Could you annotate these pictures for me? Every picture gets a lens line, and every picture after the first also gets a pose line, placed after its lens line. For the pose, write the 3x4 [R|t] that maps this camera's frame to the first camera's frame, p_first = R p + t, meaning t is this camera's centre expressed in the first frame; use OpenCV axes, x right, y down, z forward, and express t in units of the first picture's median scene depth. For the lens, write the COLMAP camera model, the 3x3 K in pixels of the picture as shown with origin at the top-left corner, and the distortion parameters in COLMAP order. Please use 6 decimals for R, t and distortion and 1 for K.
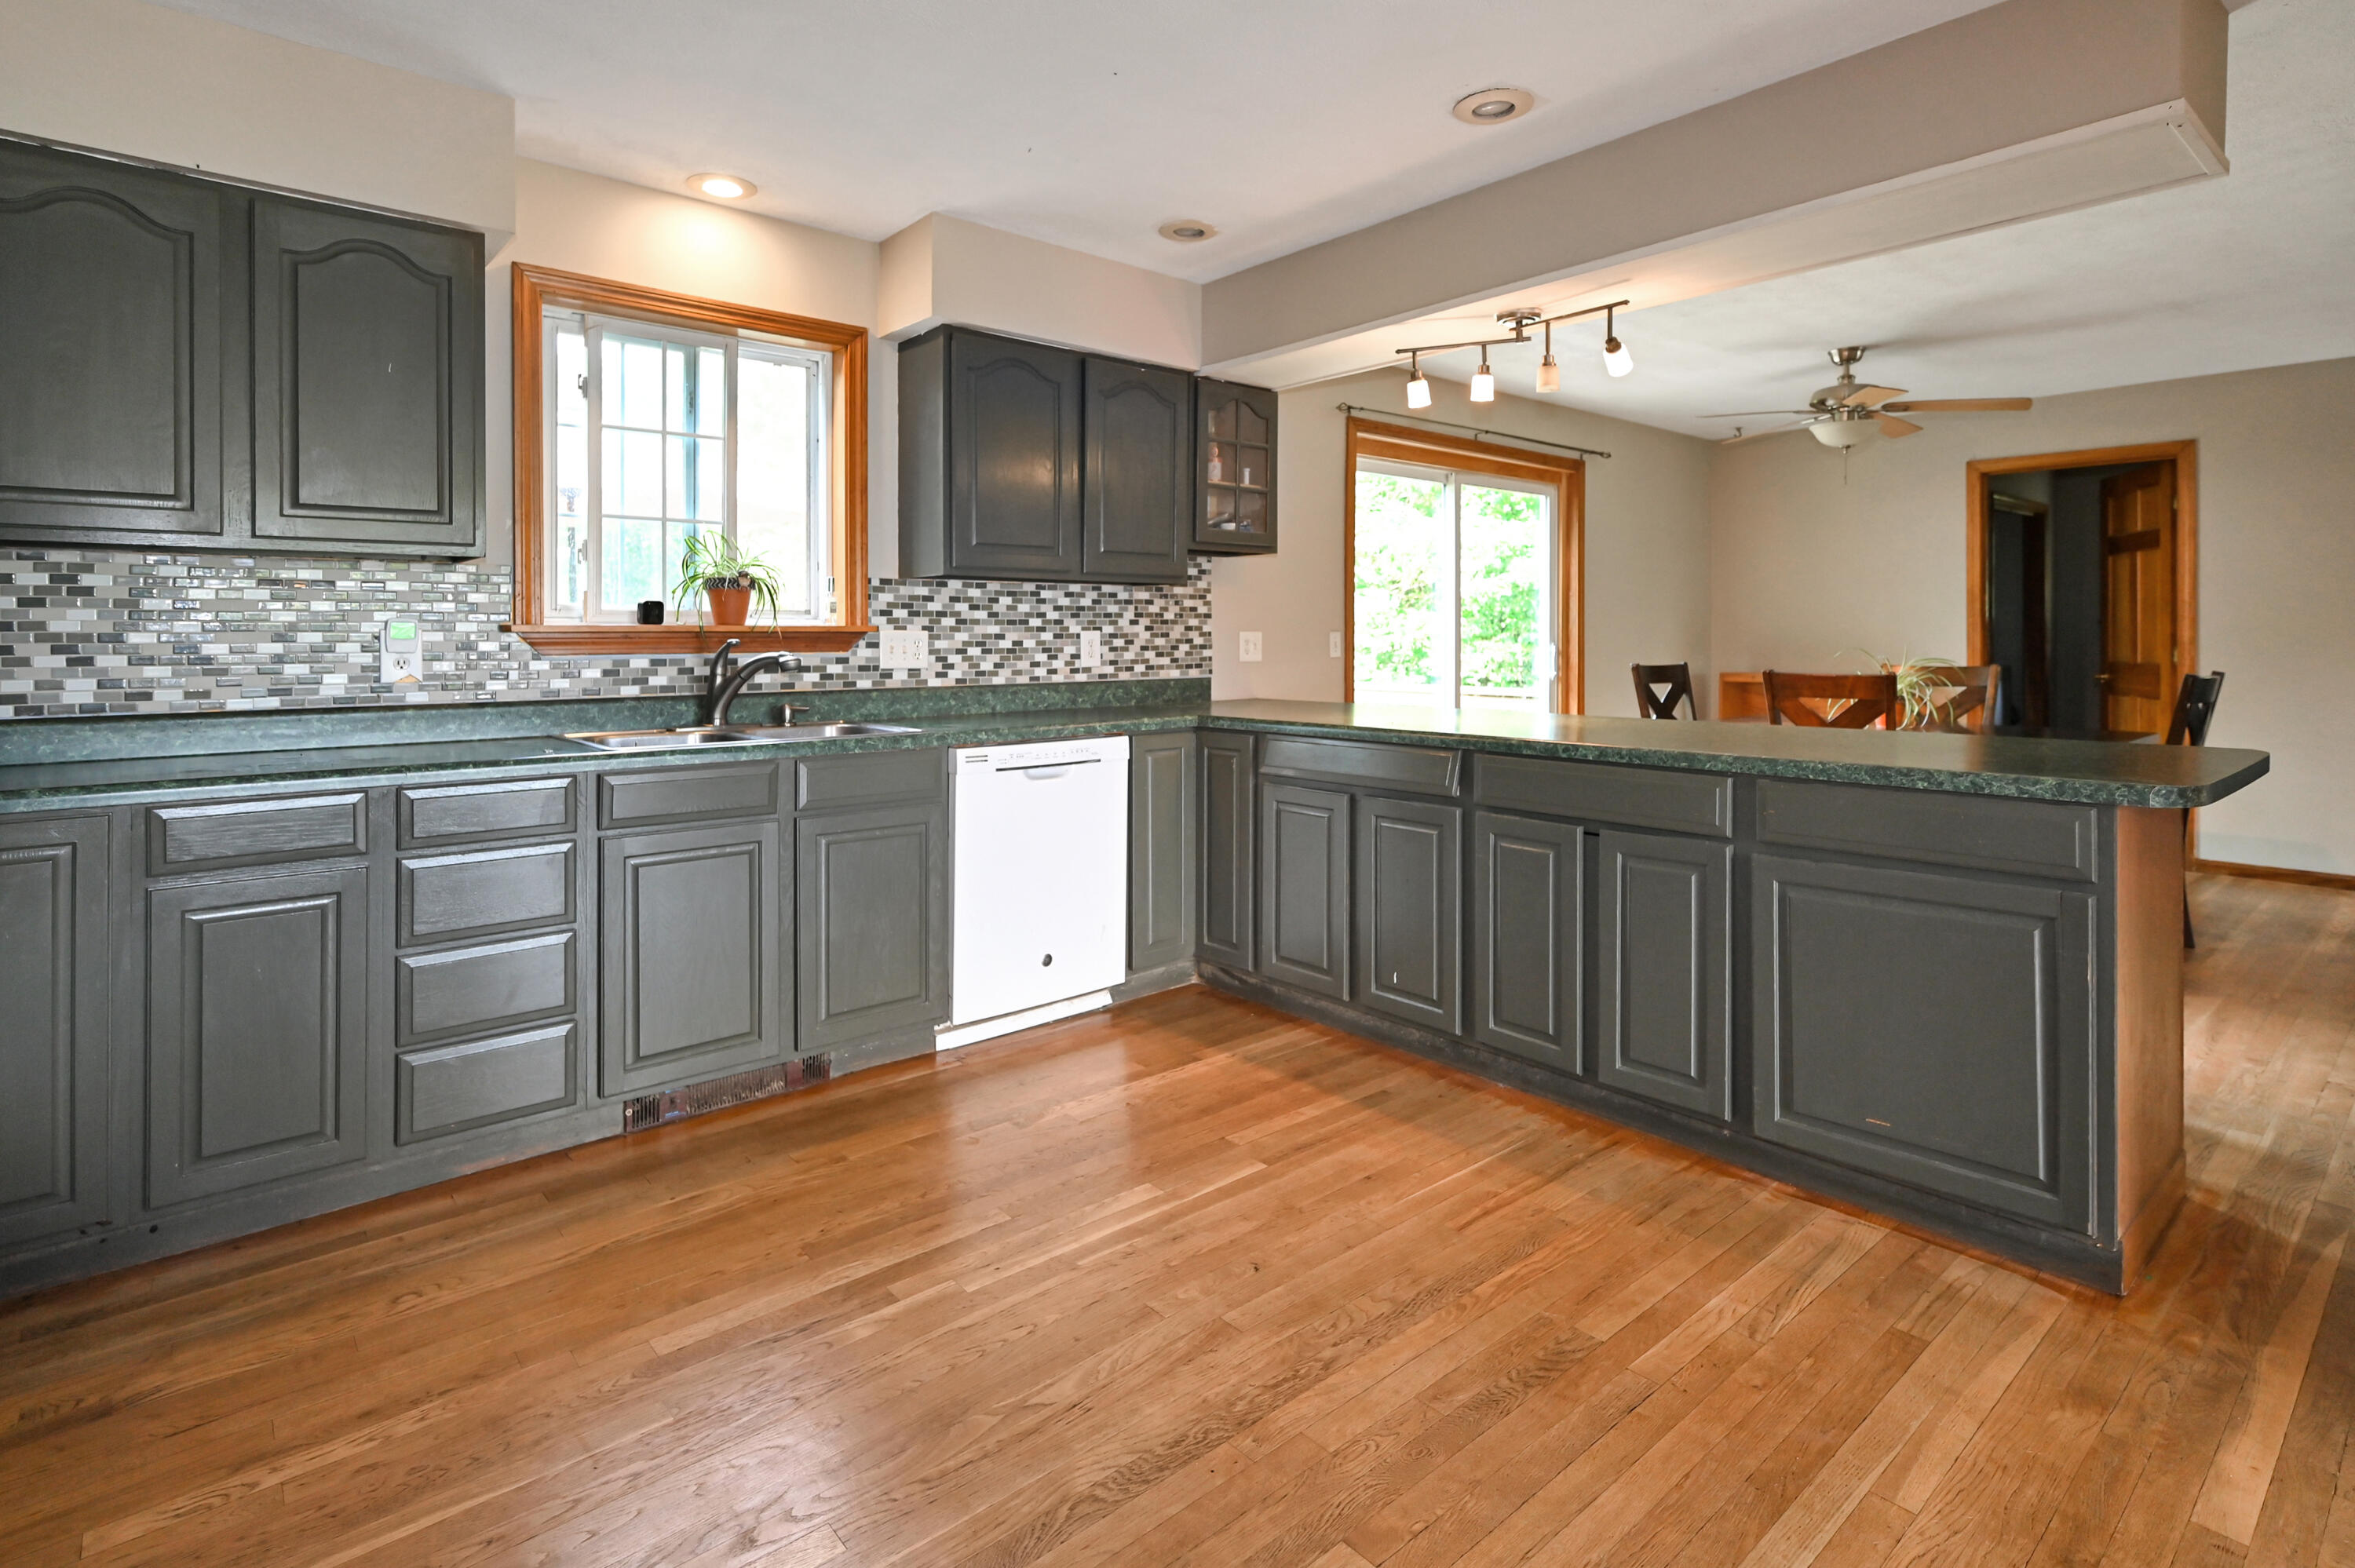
lens RADIAL K [[1162.4, 0, 1166.6], [0, 1162.4, 641.8], [0, 0, 1]] dist [0.000060, 0.000960]
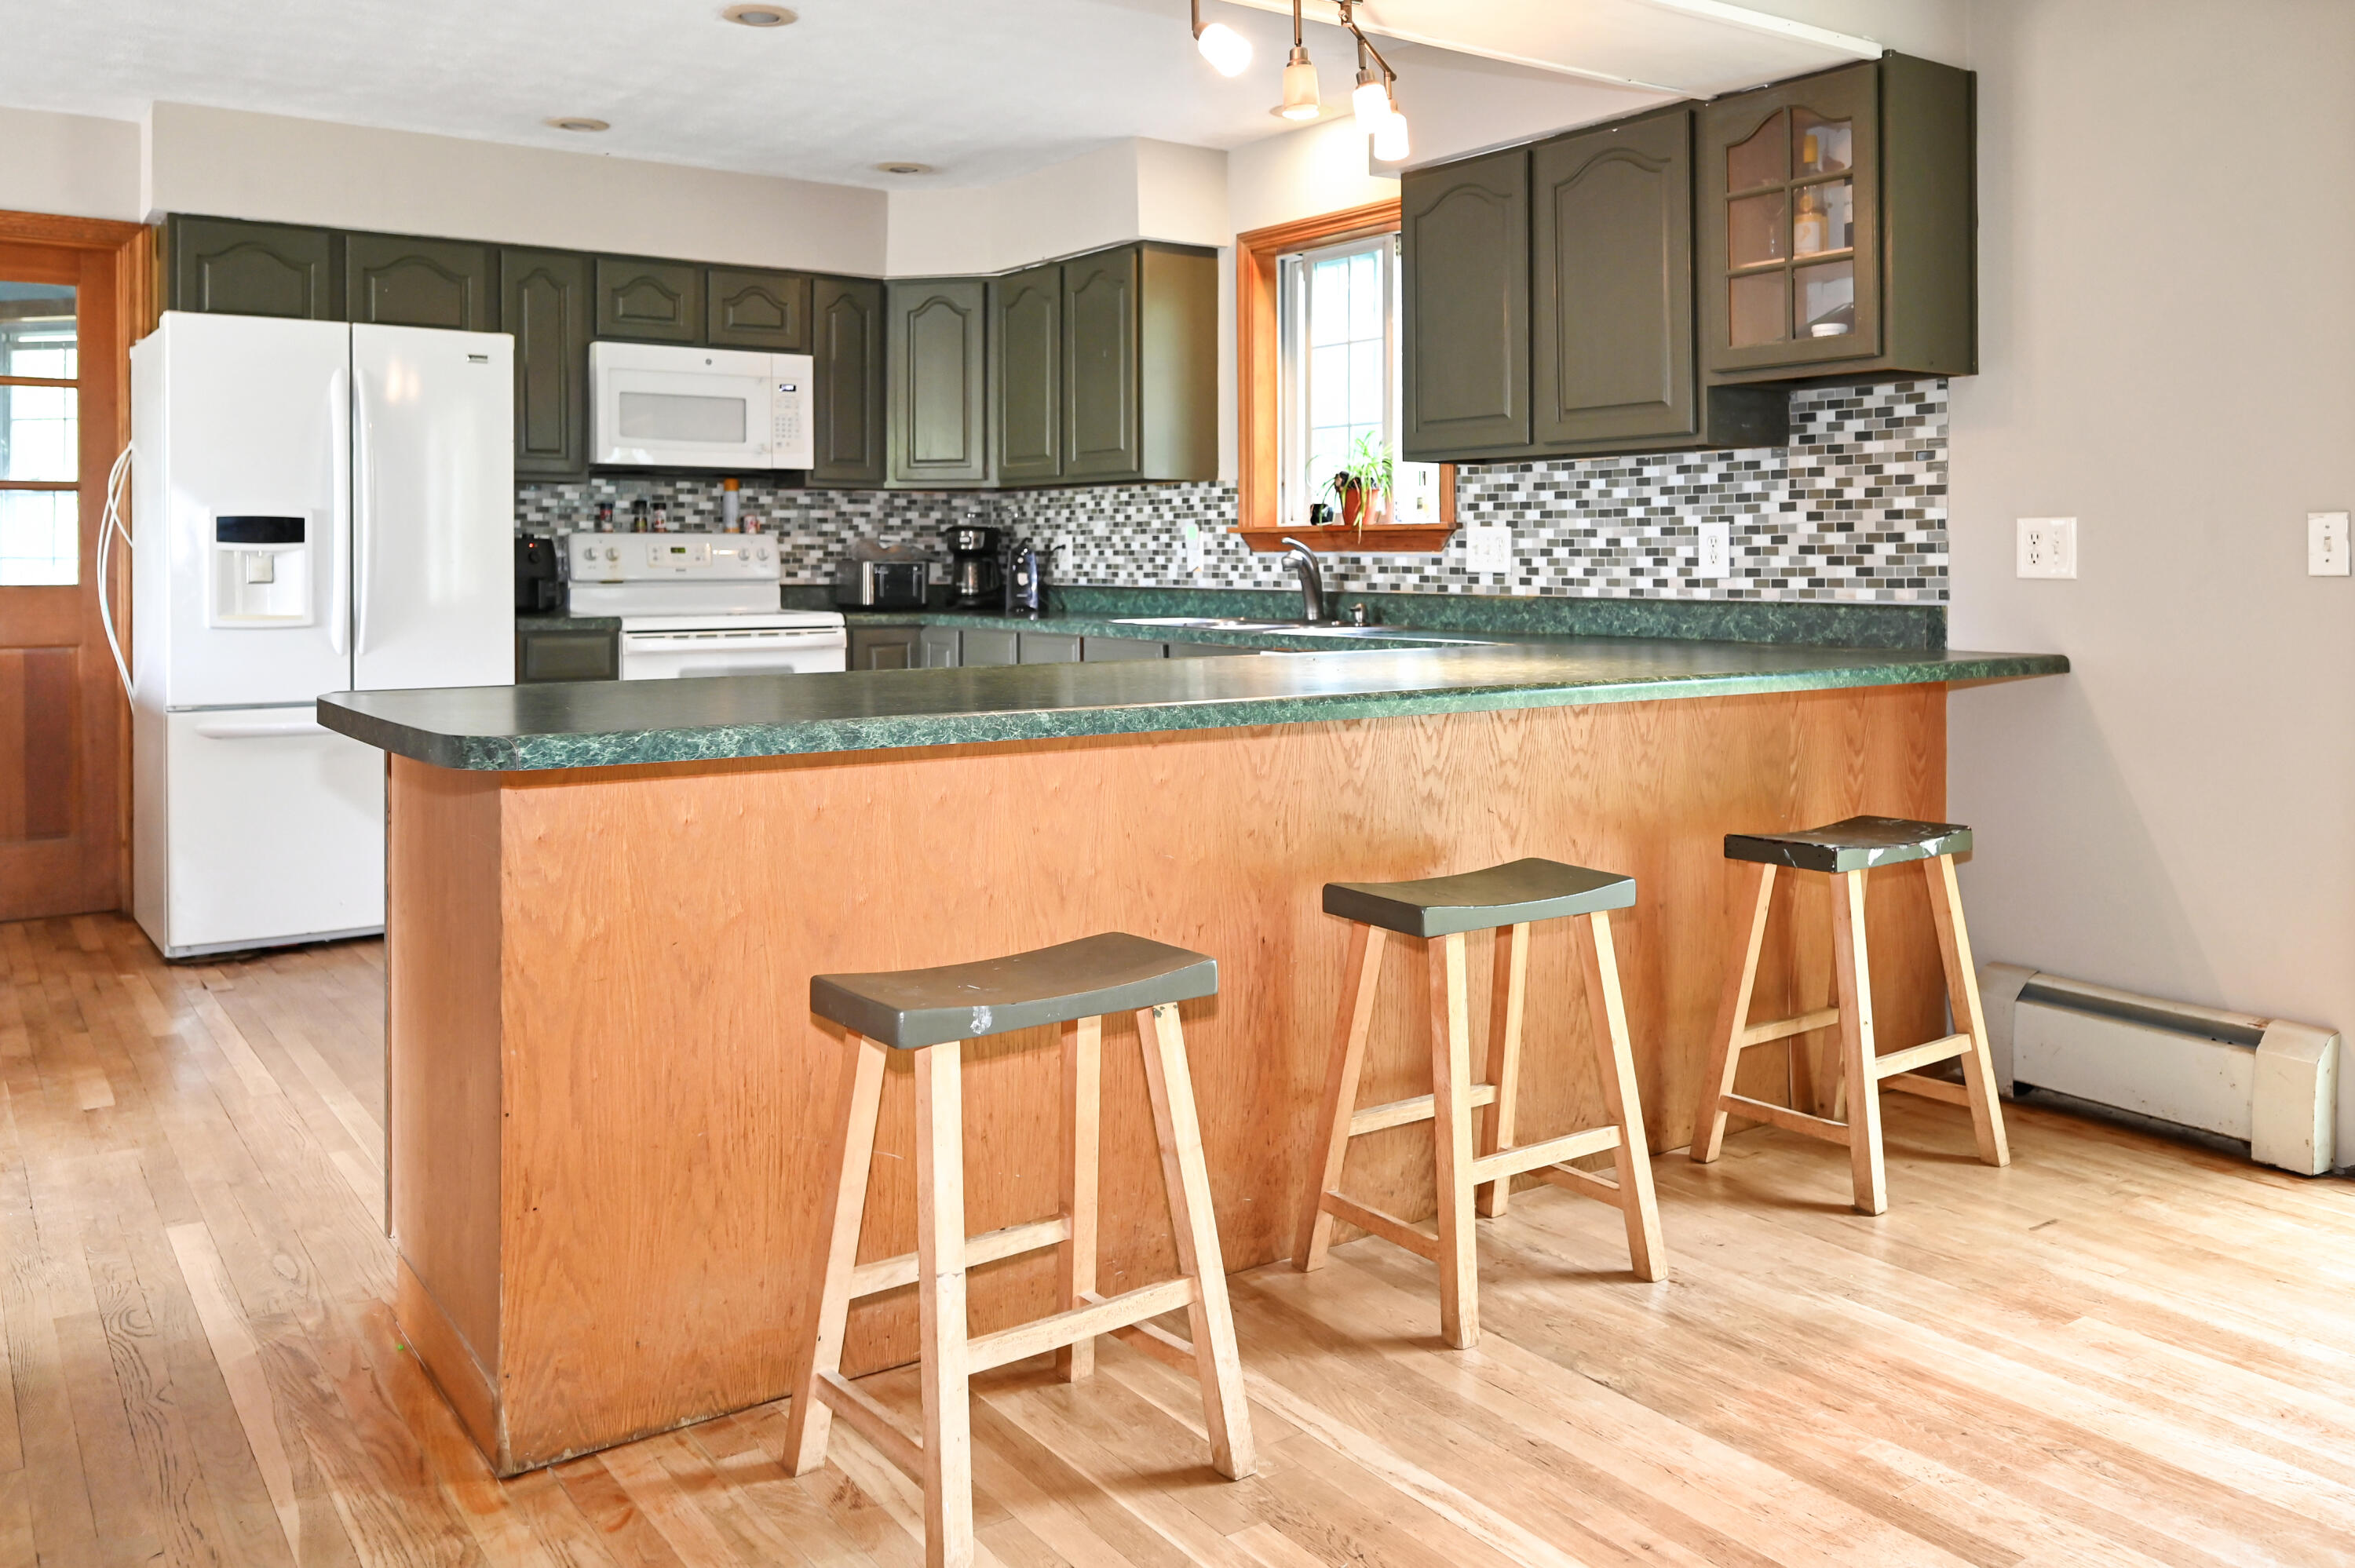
lens RADIAL K [[1833.9, 0, 1188.8], [0, 1833.9, 571.7], [0, 0, 1]] dist [0.005775, -0.001598]
pose [[-0.090202, 0.012104, -0.995850, 1.124875], [-0.002409, 0.999921, 0.012371, 0.006860], [0.995921, 0.003515, -0.090165, 0.912967]]
